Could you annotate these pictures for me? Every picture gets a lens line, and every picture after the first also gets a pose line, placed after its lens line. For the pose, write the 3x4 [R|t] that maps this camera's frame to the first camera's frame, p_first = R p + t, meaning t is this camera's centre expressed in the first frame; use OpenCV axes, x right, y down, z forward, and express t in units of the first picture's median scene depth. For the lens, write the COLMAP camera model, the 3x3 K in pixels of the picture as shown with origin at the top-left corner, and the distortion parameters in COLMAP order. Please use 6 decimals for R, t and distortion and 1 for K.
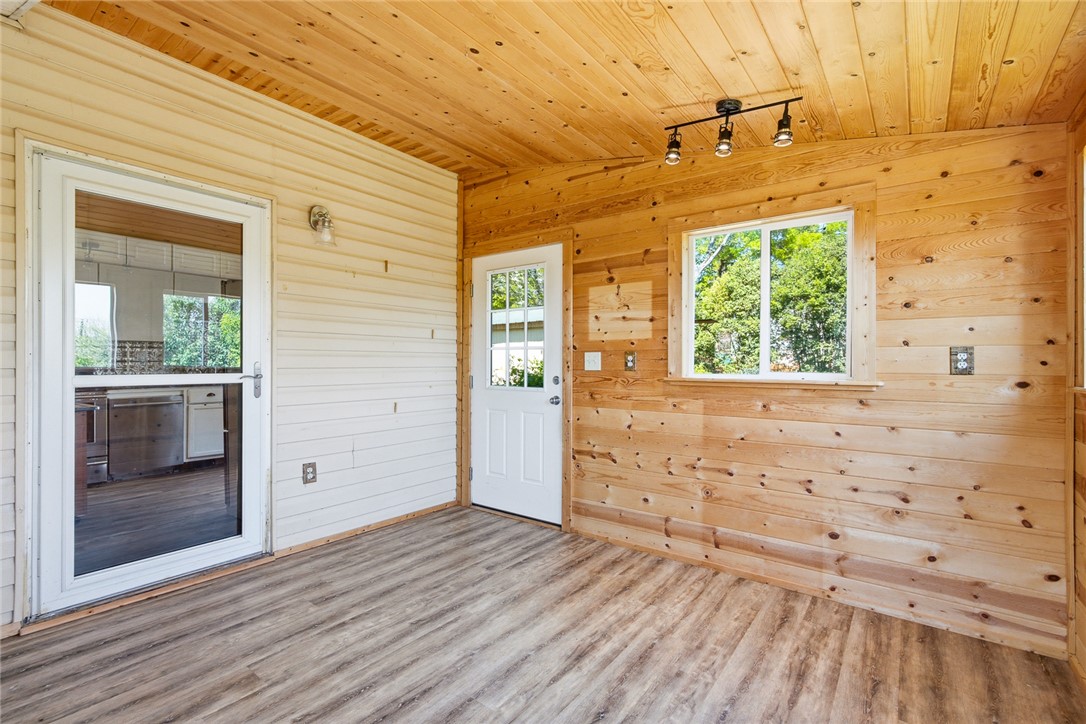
lens RADIAL K [[491.9, 0, 543.0], [0, 491.9, 362.0], [0, 0, 1]] dist [0.000480, 0.000343]
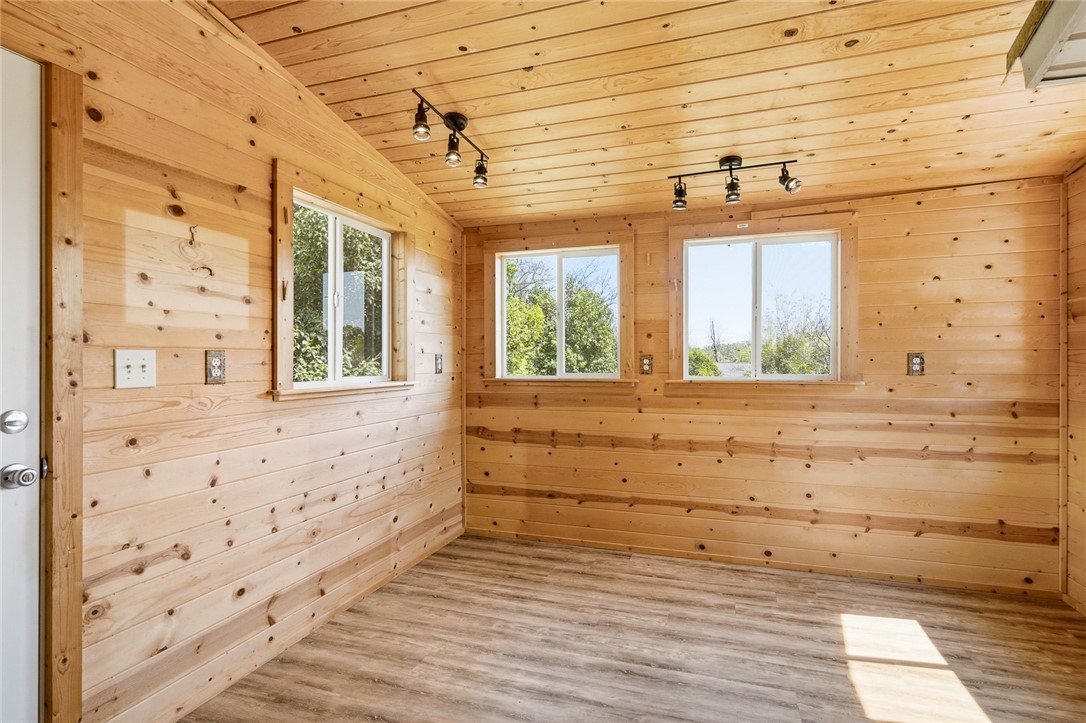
lens RADIAL K [[543.5, 0, 543.0], [0, 543.5, 361.5], [0, 0, 1]] dist [-0.001515, -0.000003]
pose [[-0.320814, -0.006135, 0.947122, -0.789198], [-0.004363, 0.999978, 0.004999, -0.019284], [-0.947132, -0.002529, -0.320834, 1.221154]]
